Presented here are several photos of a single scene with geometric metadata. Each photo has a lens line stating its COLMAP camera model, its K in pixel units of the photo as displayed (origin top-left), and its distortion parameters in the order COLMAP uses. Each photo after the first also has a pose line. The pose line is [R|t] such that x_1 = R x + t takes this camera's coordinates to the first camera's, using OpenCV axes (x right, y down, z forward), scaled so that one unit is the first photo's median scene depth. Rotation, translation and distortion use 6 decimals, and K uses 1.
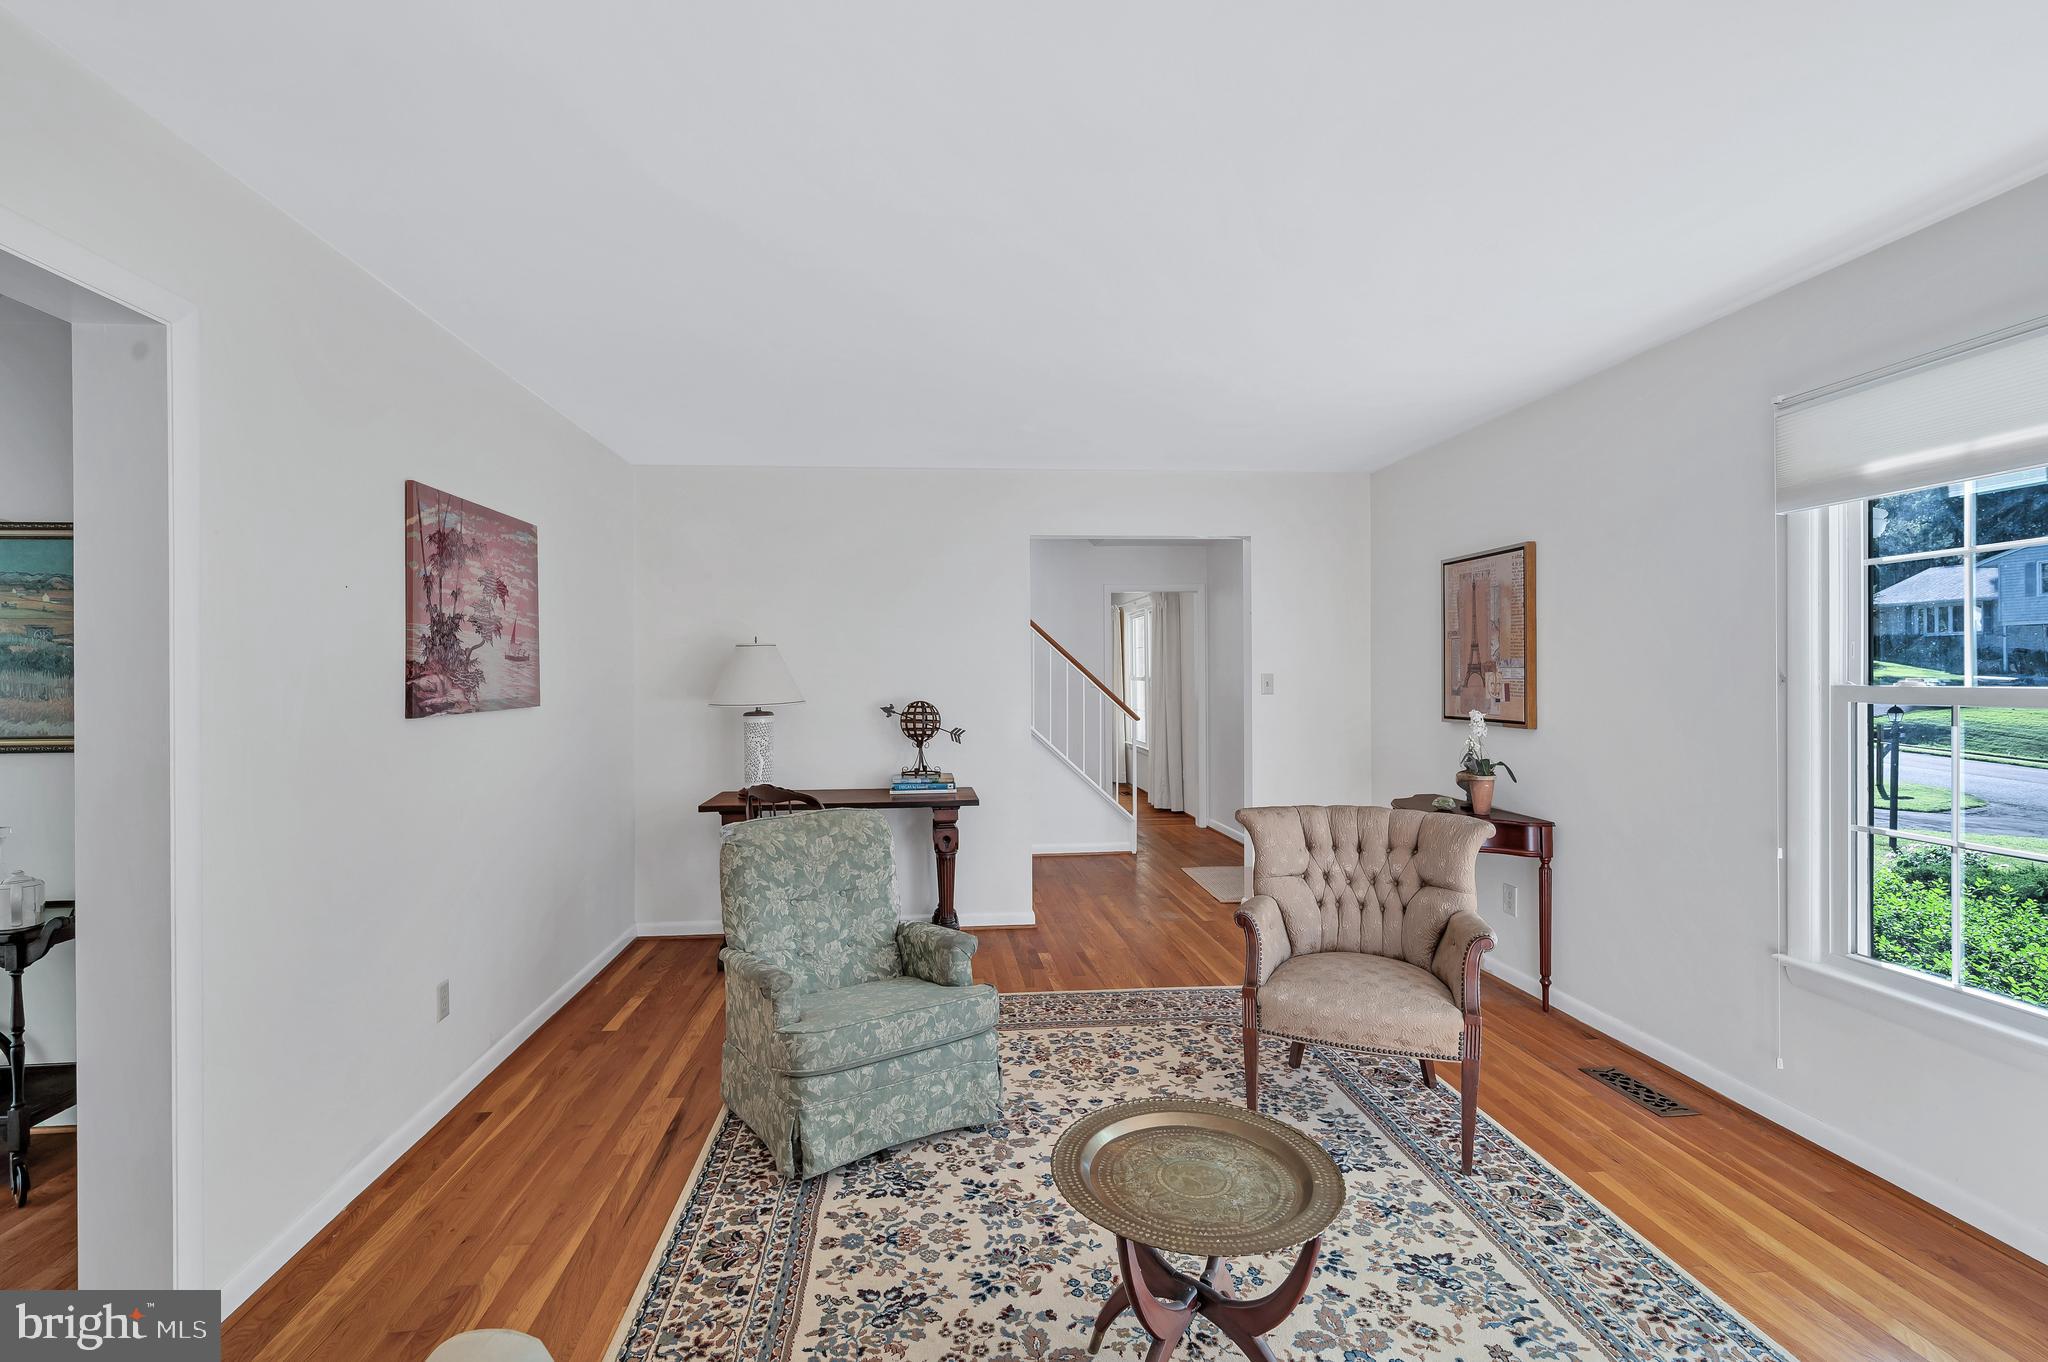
lens RADIAL K [[942.6, 0, 1006.1], [0, 942.6, 681.7], [0, 0, 1]] dist [0.000888, 0.000565]
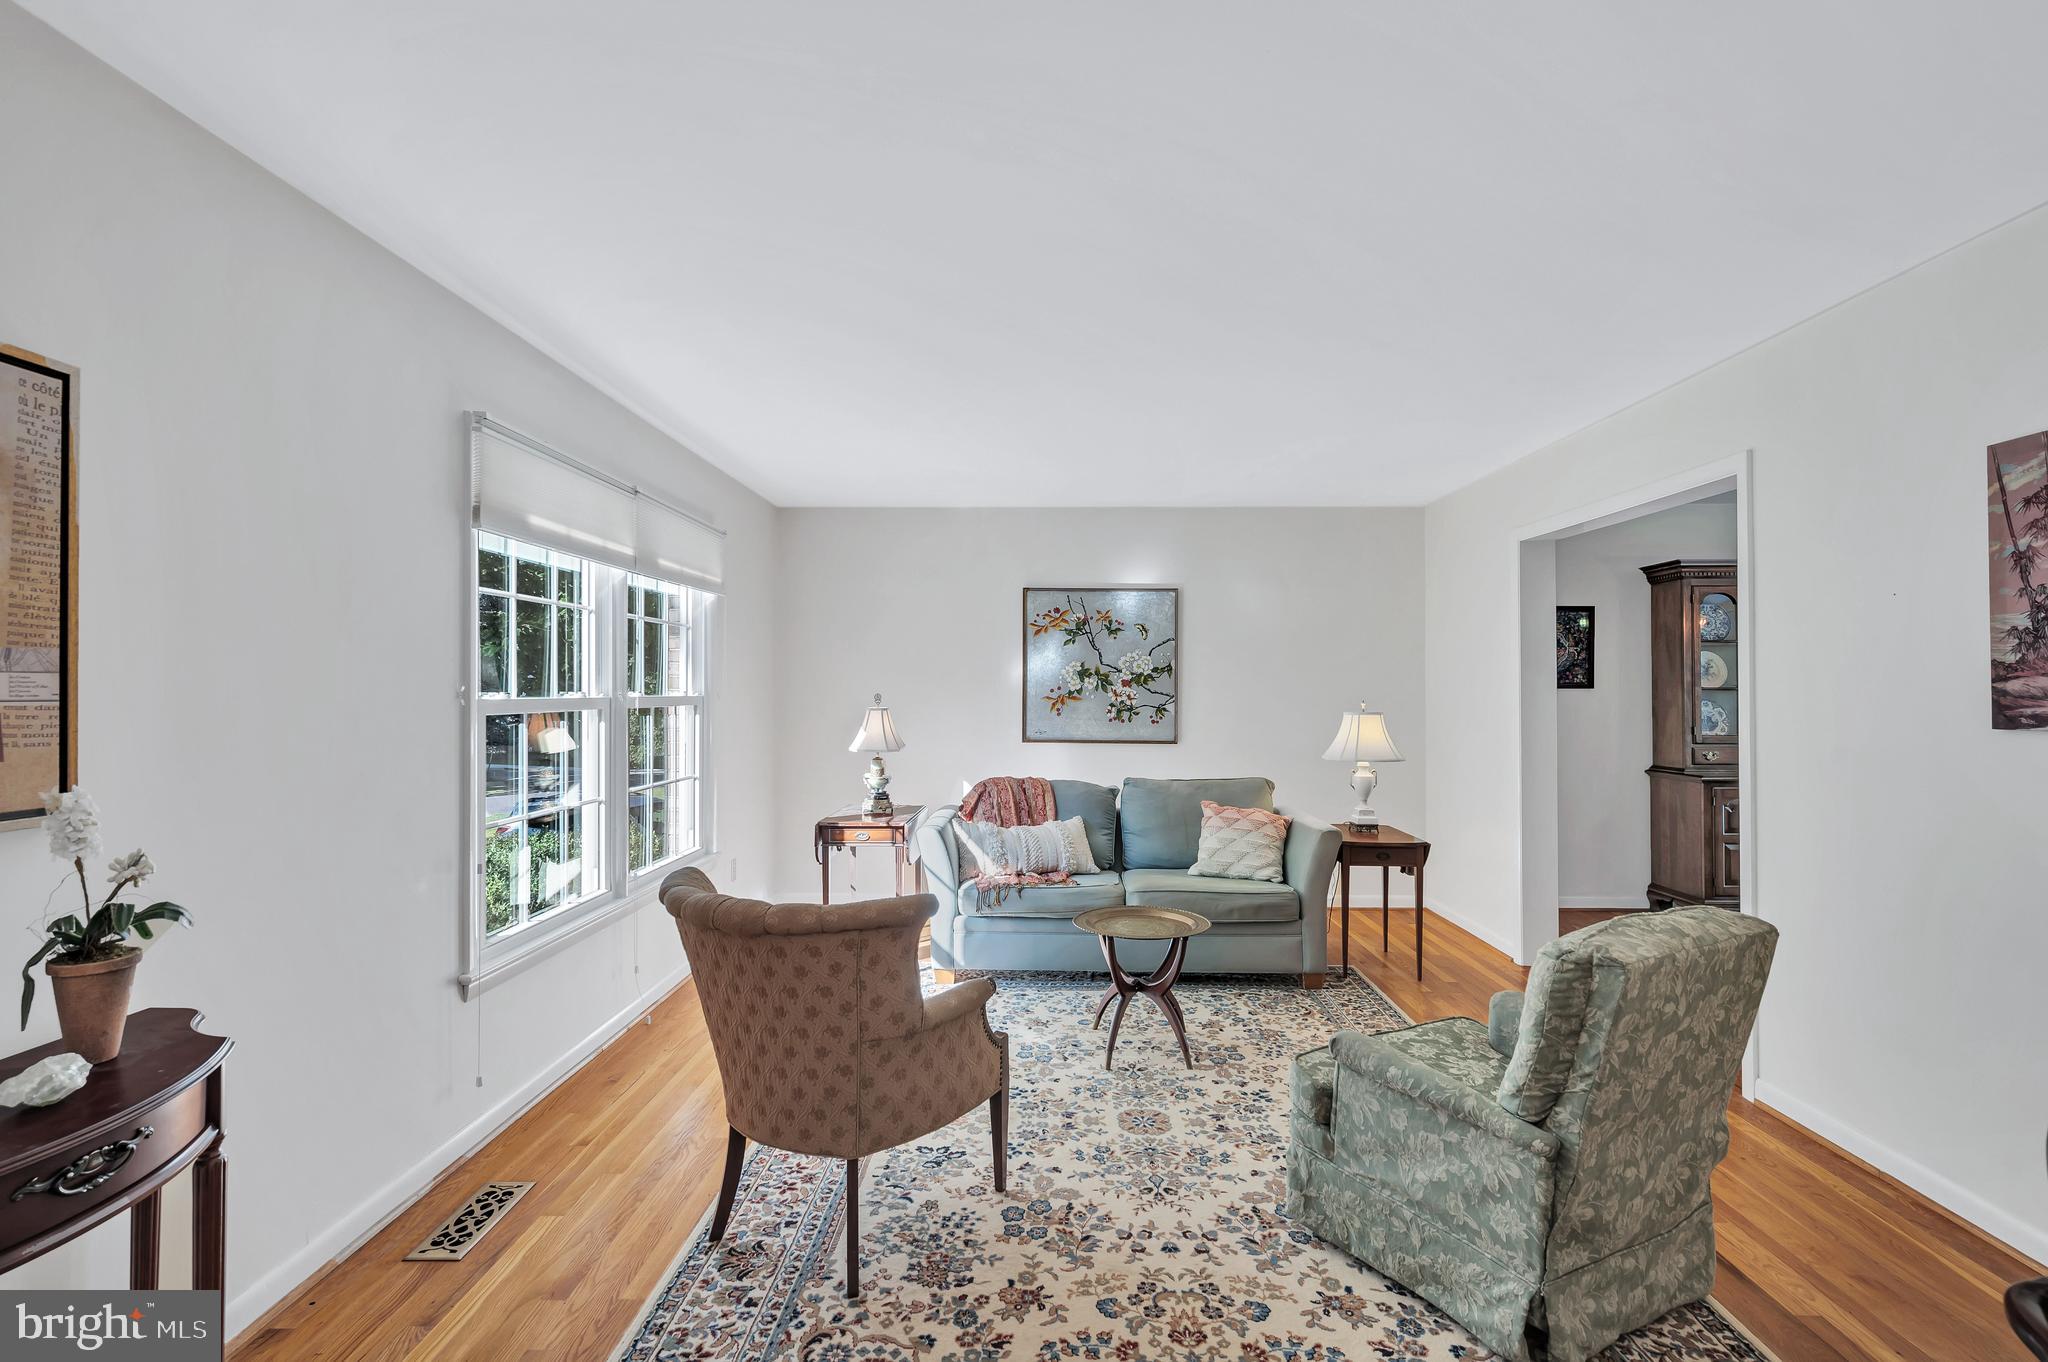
lens RADIAL K [[942.6, 0, 1009.8], [0, 942.6, 679.6], [0, 0, 1]] dist [0.000888, 0.000565]
pose [[-0.991438, 0.011602, 0.130066, 0.113347], [0.010876, 0.999921, -0.006288, -0.008459], [-0.130128, -0.004820, -0.991485, 1.683539]]
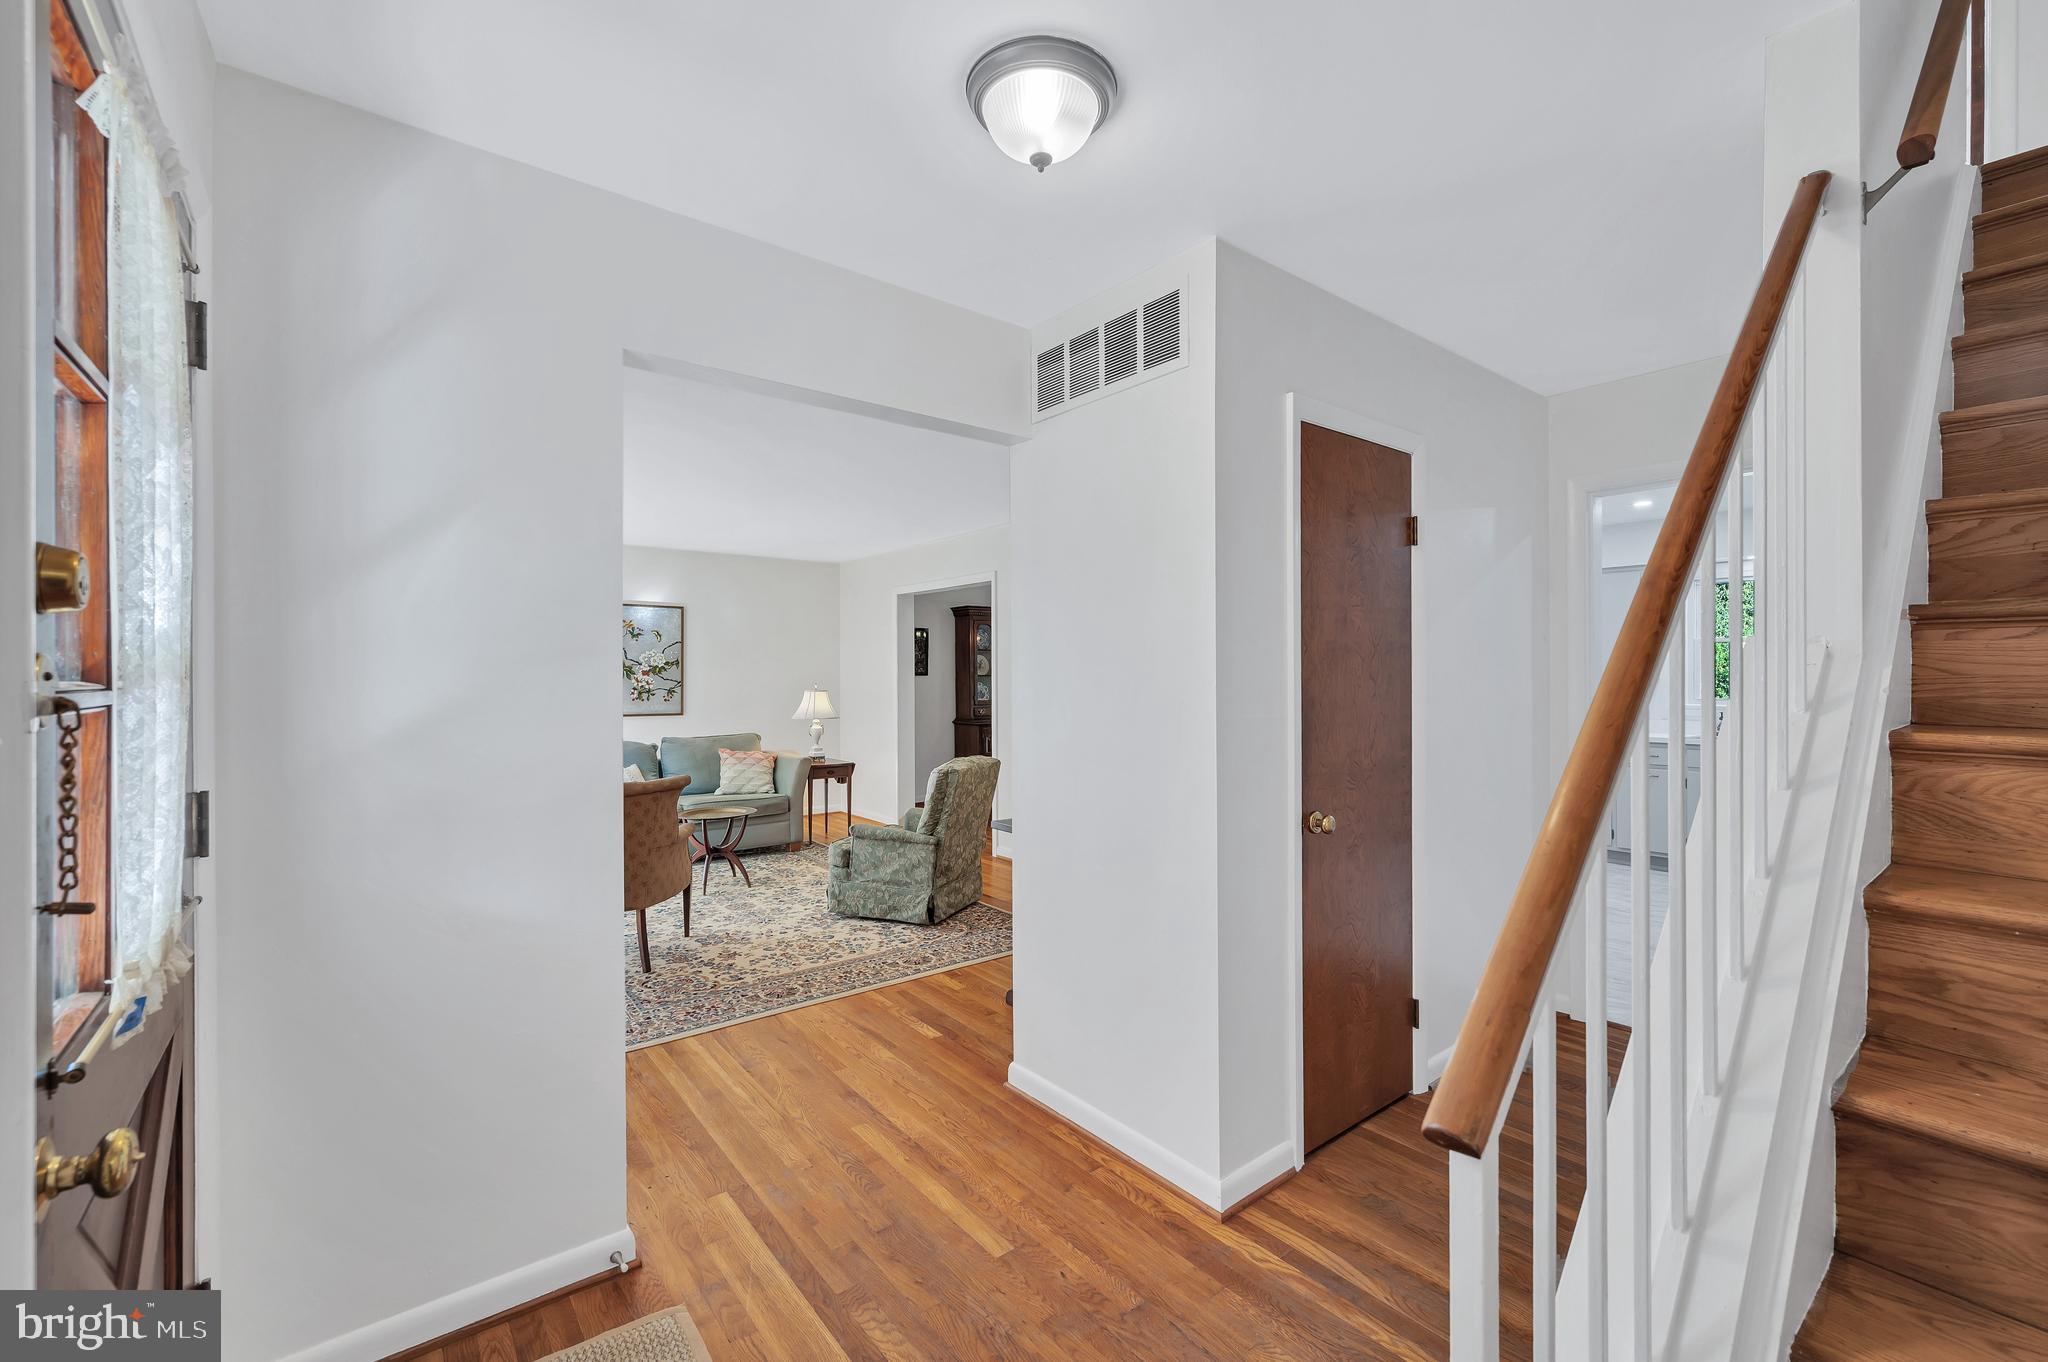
lens RADIAL K [[872.7, 0, 1016.4], [0, 872.7, 673.8], [0, 0, 1]] dist [-0.003150, 0.002260]
pose [[-0.853342, 0.013368, -0.521180, 0.513606], [0.010108, 0.999908, 0.009097, -0.019835], [0.521254, 0.002495, -0.853398, 2.401041]]
